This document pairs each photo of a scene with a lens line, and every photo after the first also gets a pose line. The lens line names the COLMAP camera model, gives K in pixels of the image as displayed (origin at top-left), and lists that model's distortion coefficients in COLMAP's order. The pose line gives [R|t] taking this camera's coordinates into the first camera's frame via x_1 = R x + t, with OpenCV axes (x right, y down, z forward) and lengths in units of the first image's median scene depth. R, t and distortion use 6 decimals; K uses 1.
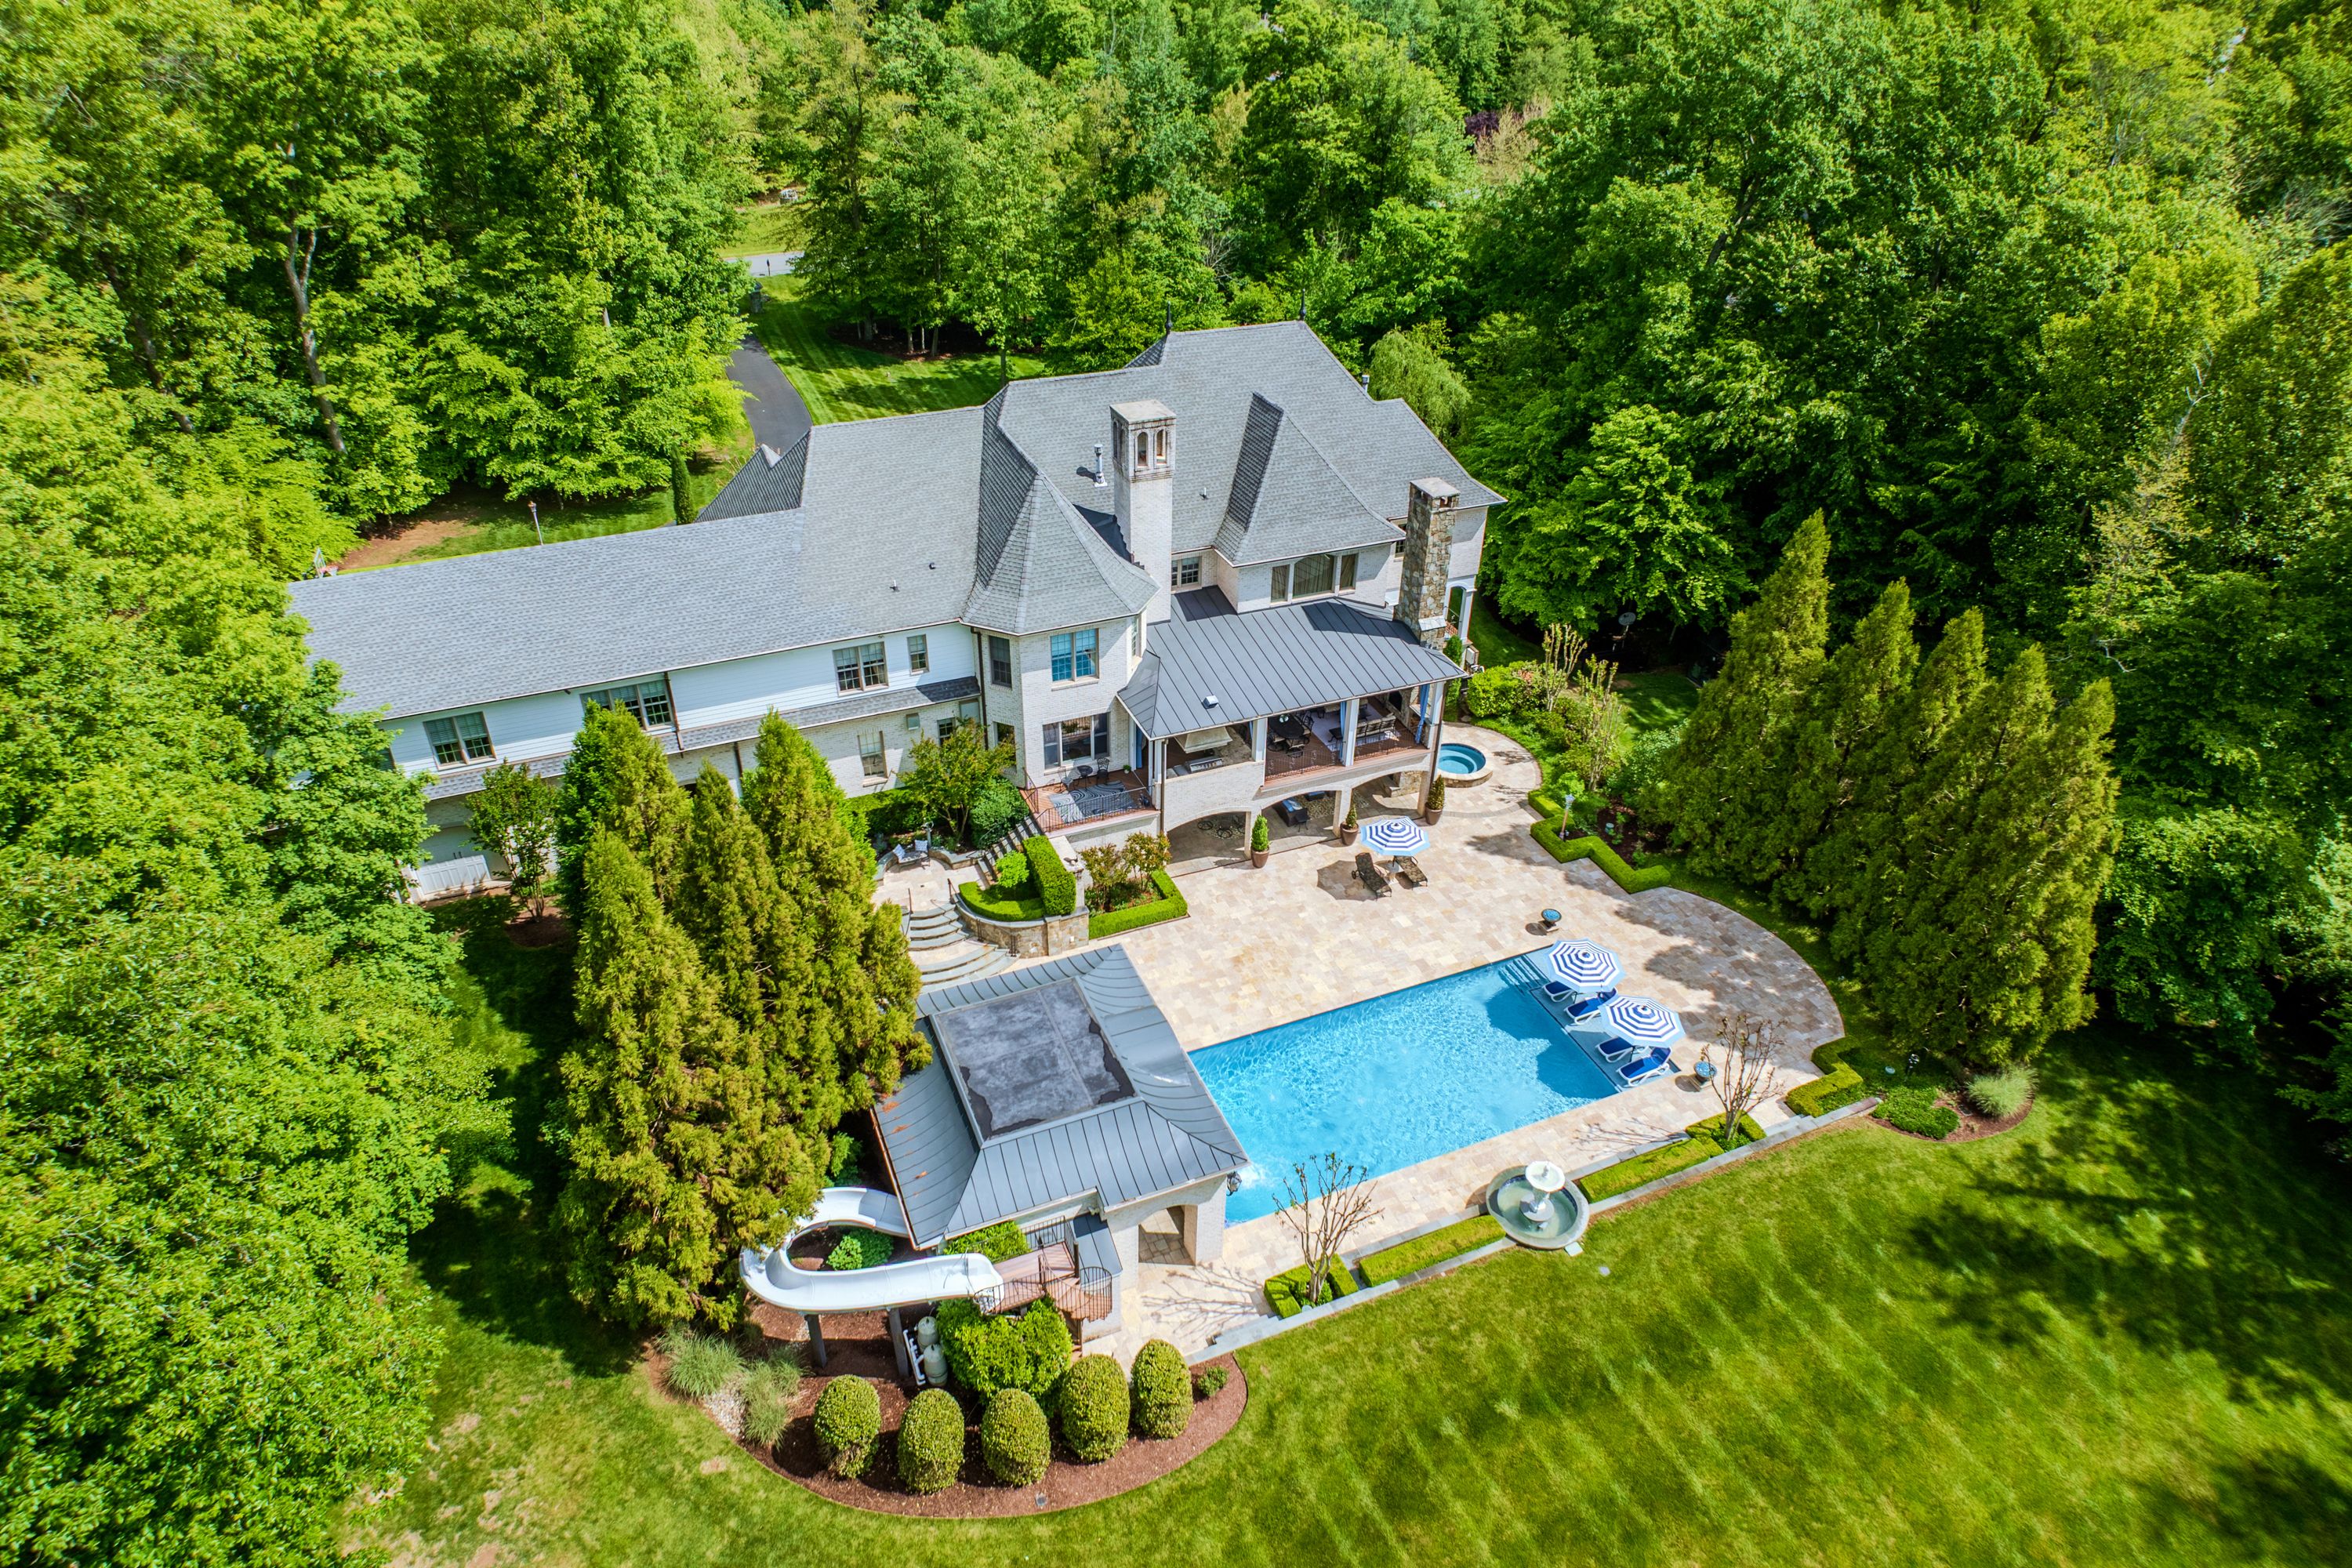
lens RADIAL K [[1388.1, 0, 1163.8], [0, 1388.1, 793.3], [0, 0, 1]] dist [-0.048365, -0.000085]
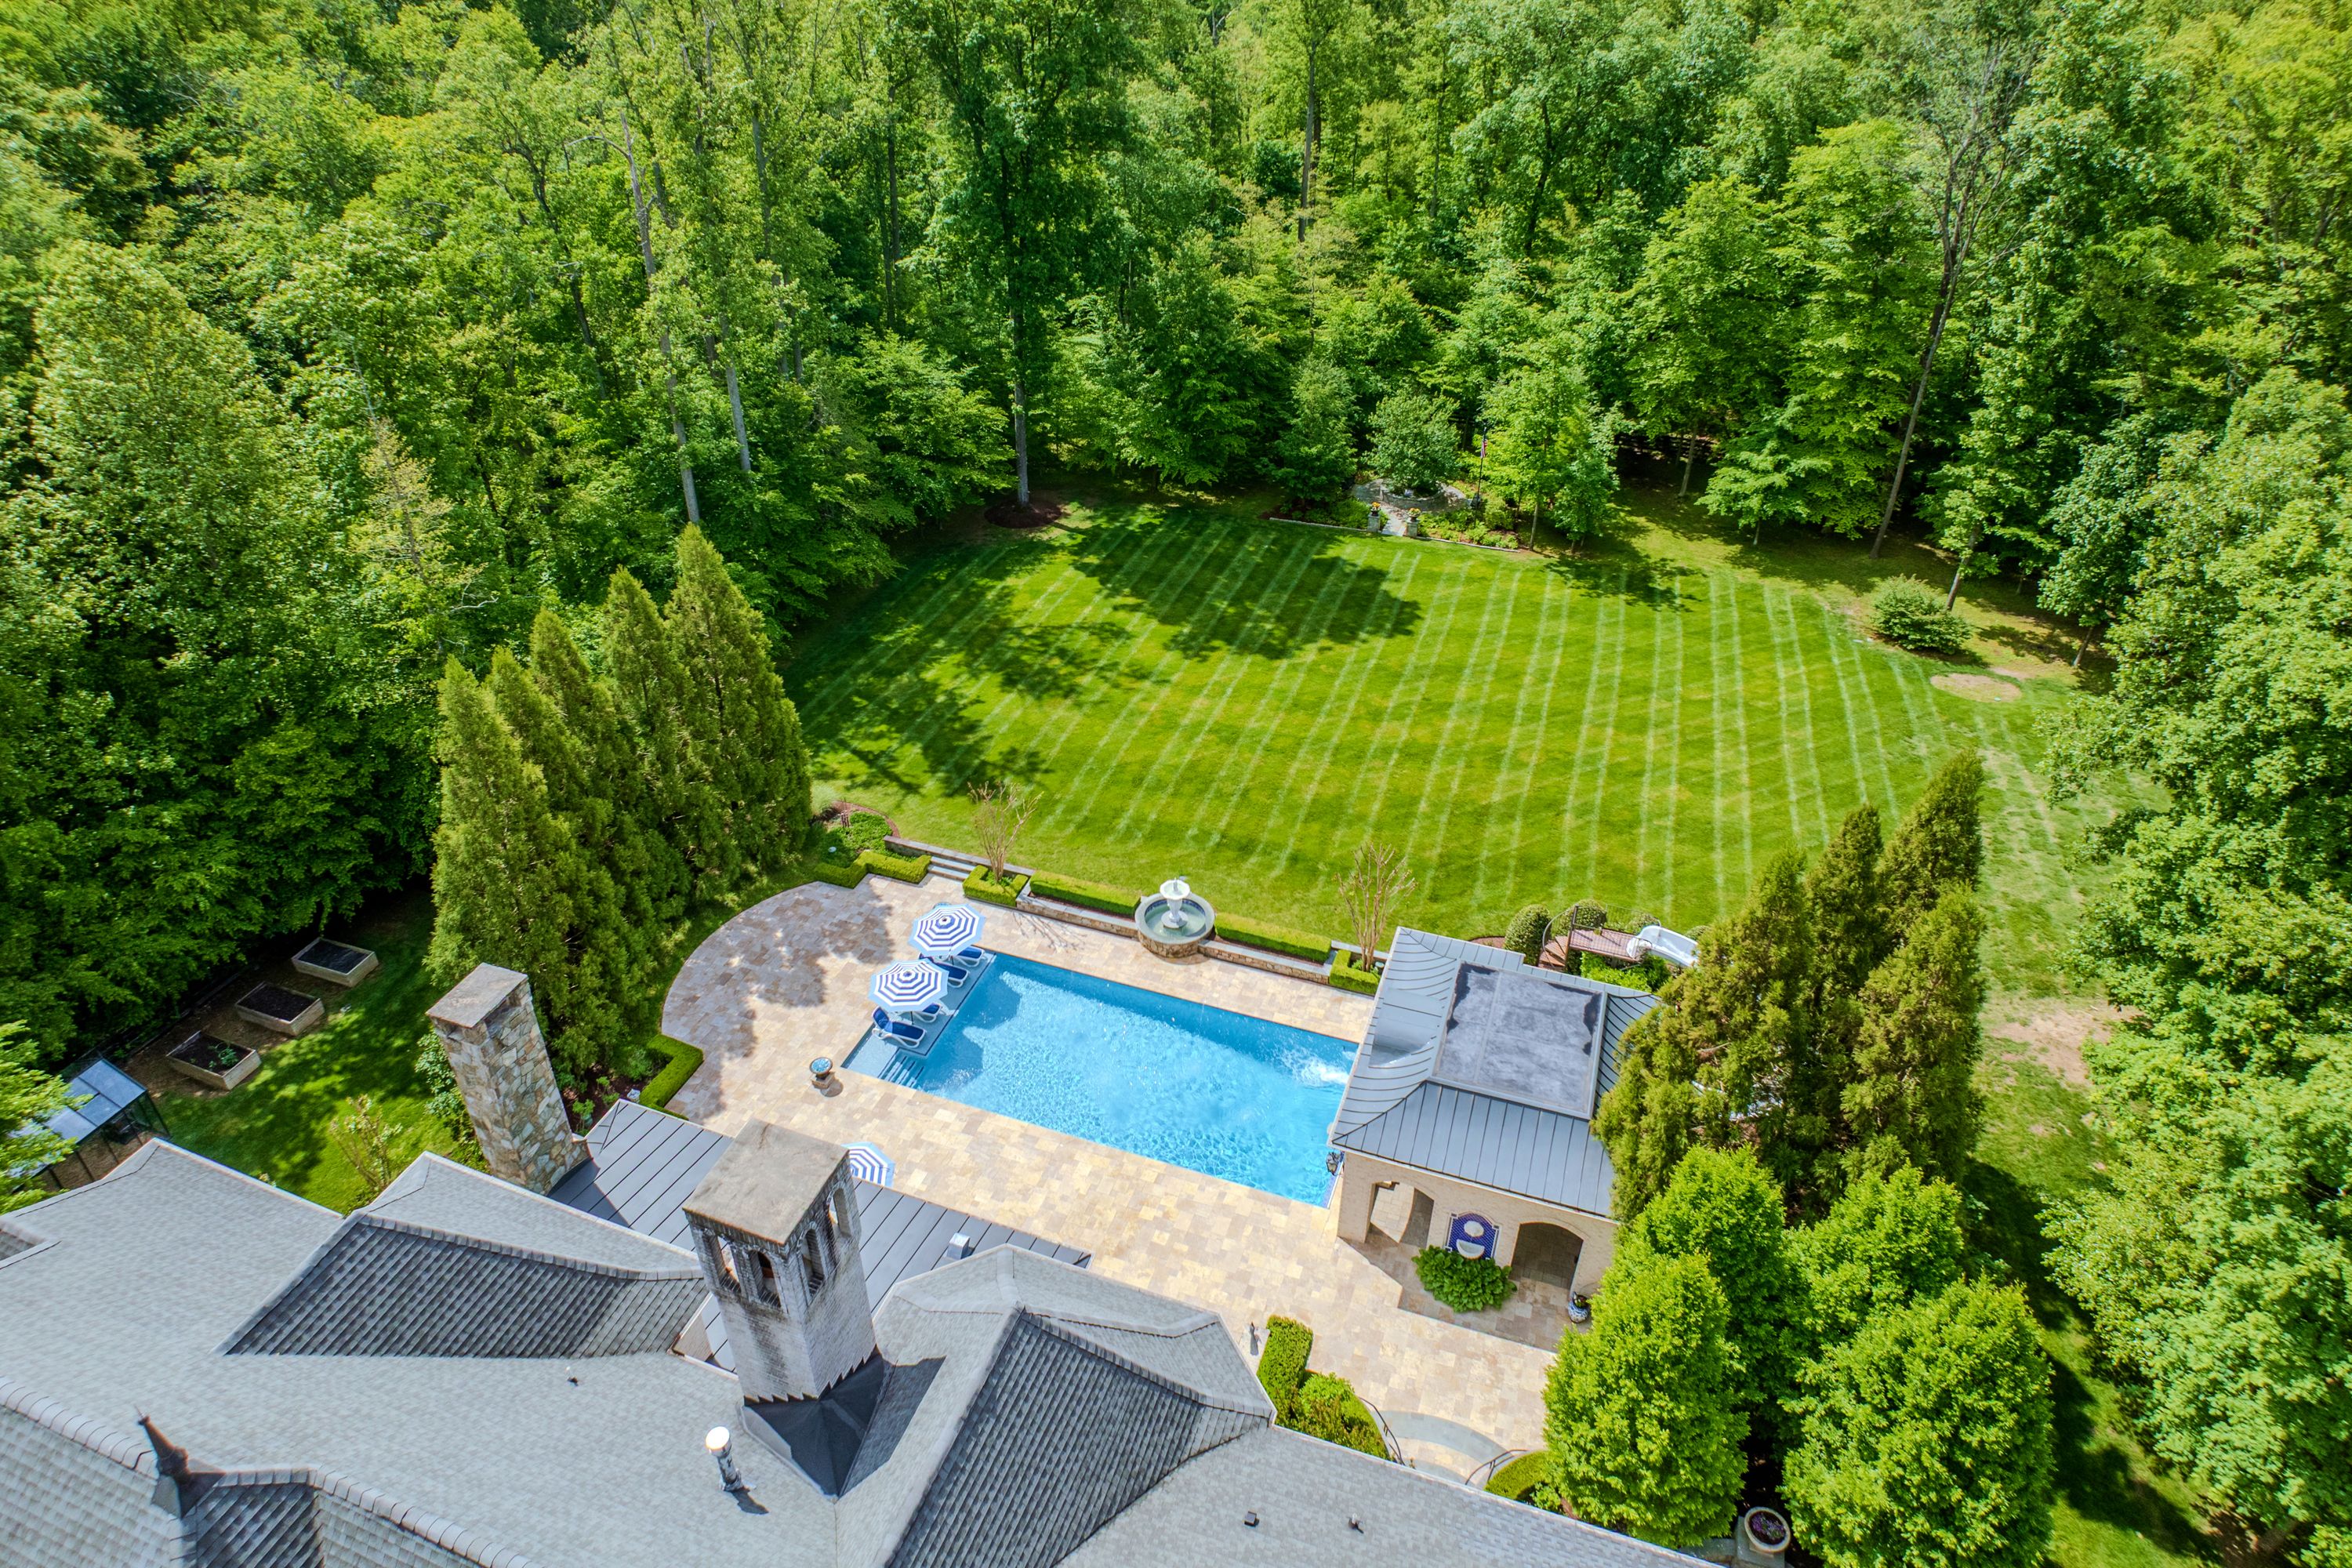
lens RADIAL K [[1380.4, 0, 1165.8], [0, 1380.4, 708.6], [0, 0, 1]] dist [-0.051656, 0.000102]
pose [[-0.741908, -0.354381, 0.569198, -0.280358], [0.365689, 0.497679, 0.786503, -0.591229], [-0.561999, 0.791663, -0.239639, 0.855170]]
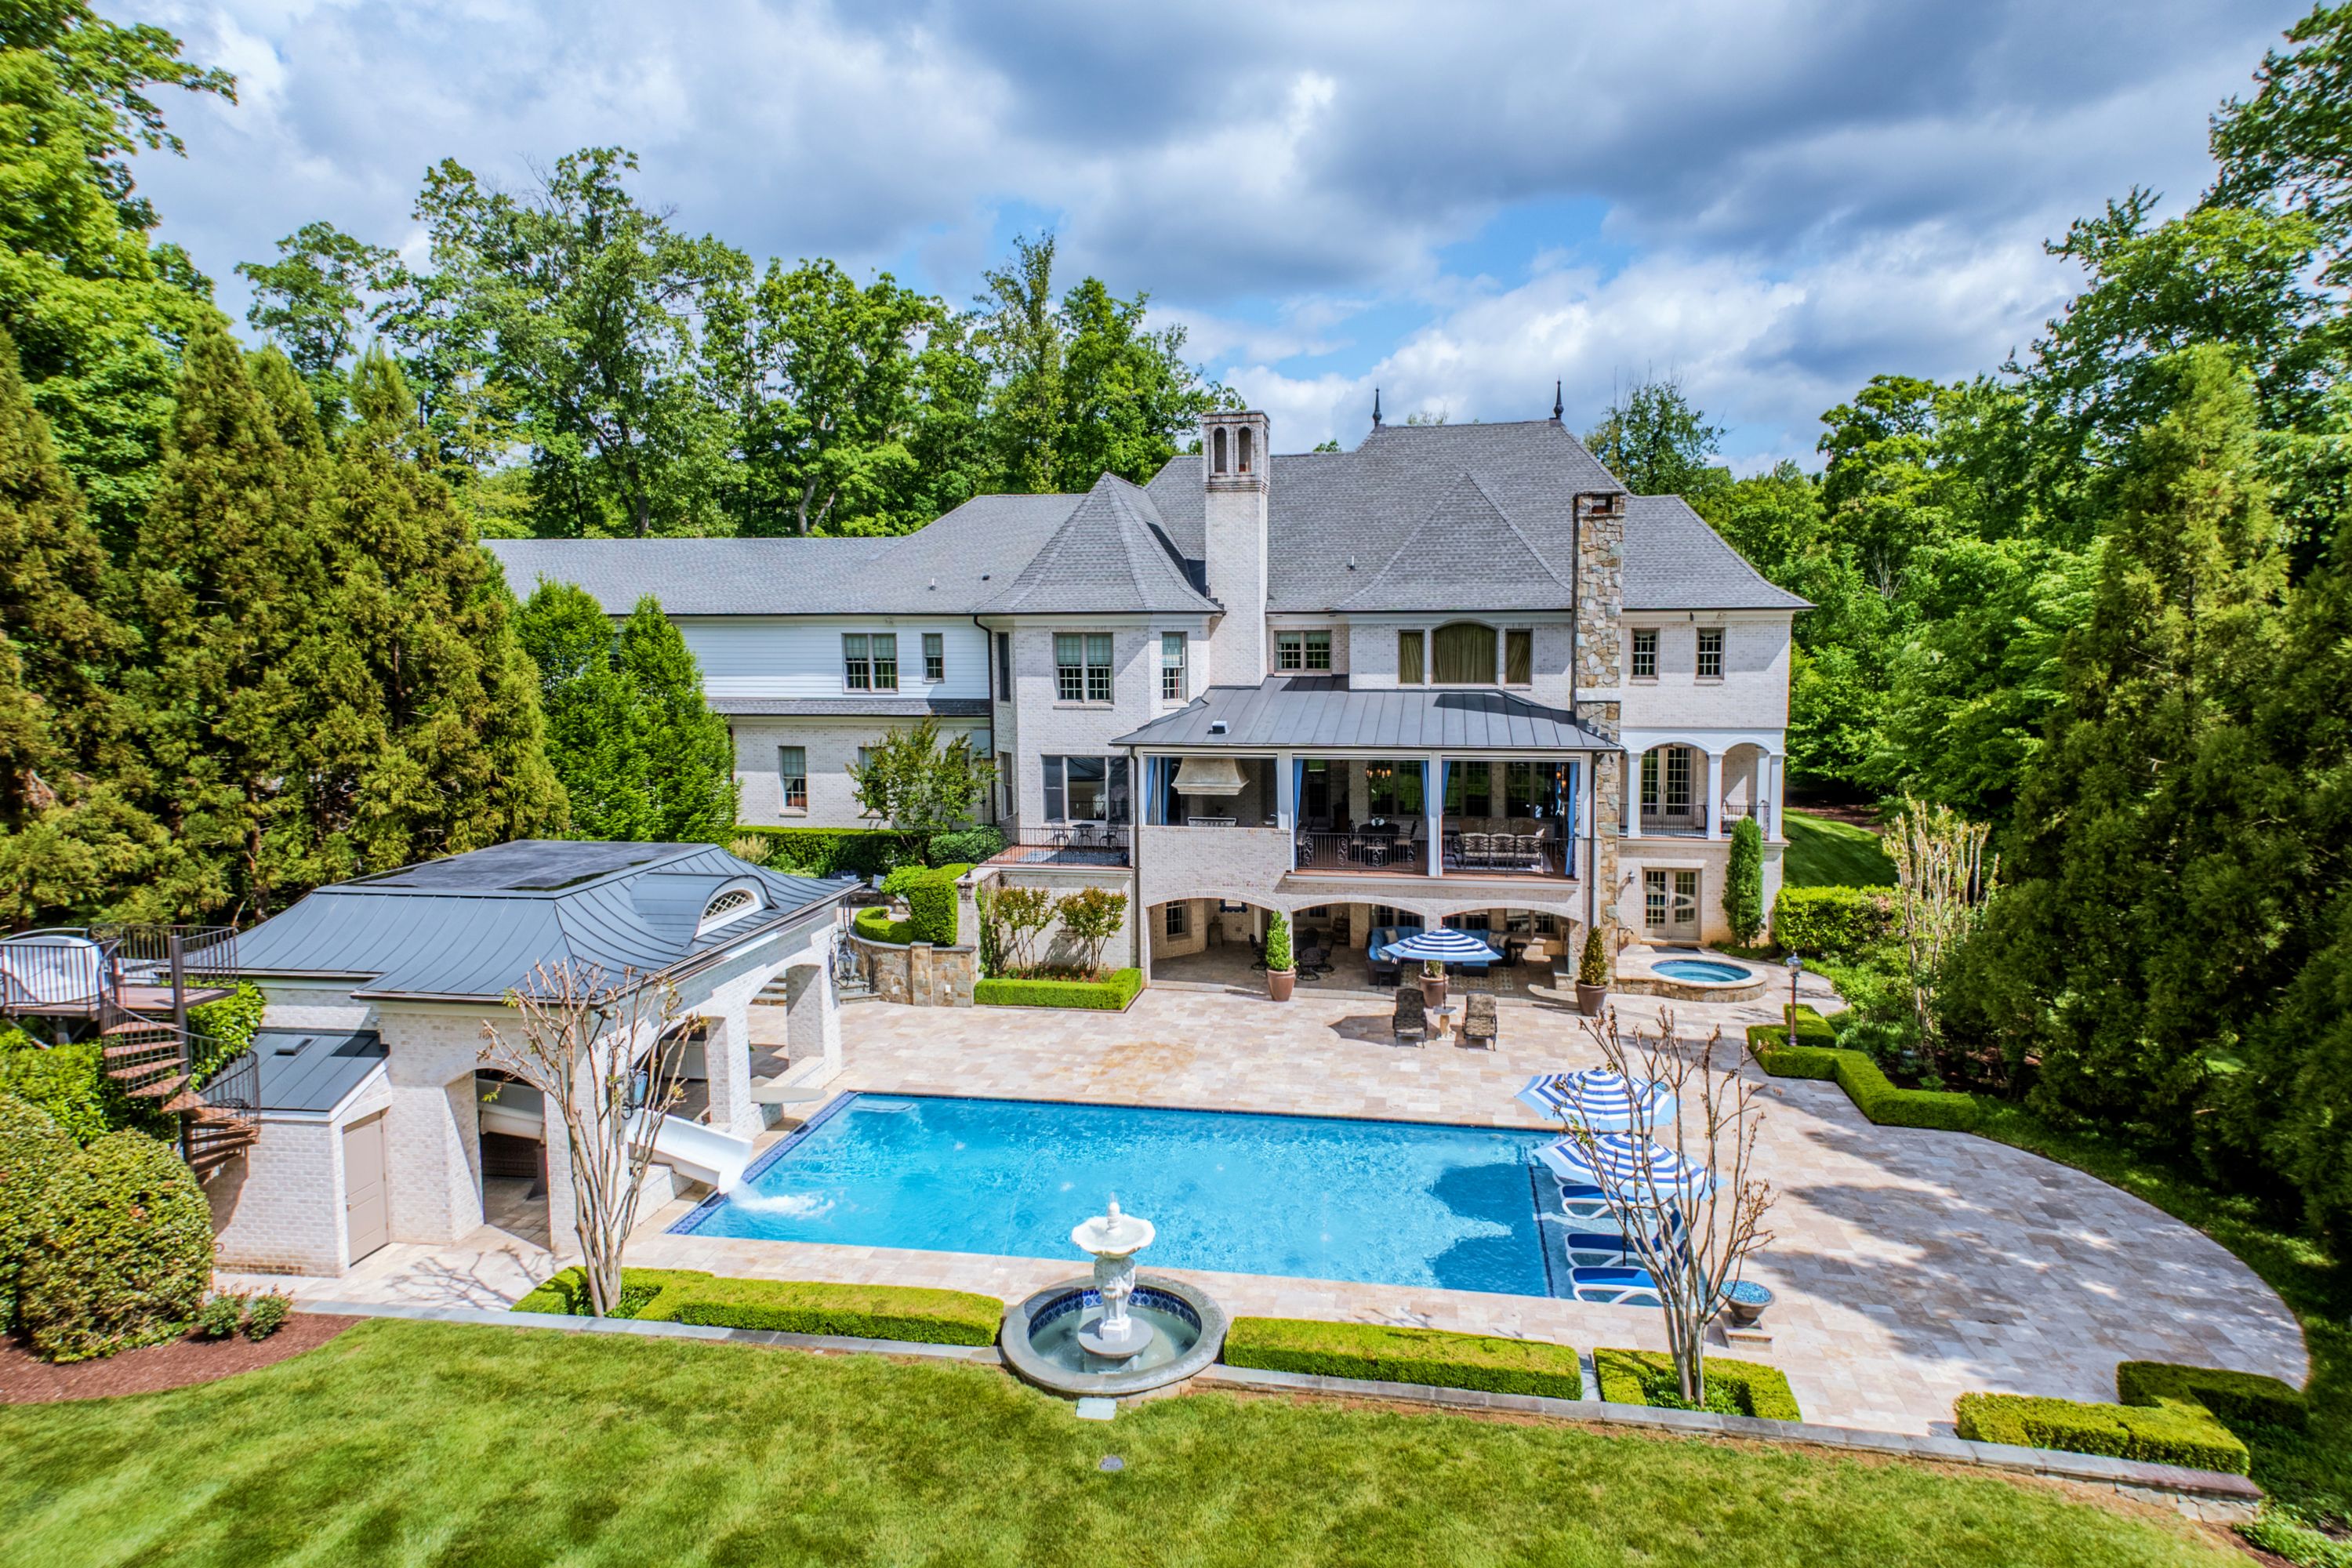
lens RADIAL K [[1359.6, 0, 1189.2], [0, 1359.6, 780.7], [0, 0, 1]] dist [0.088157, -0.000105]
pose [[0.843030, 0.046918, -0.535816, 0.390810], [-0.289932, 0.878708, -0.379224, 0.228066], [0.453034, 0.475048, 0.754381, 0.431598]]
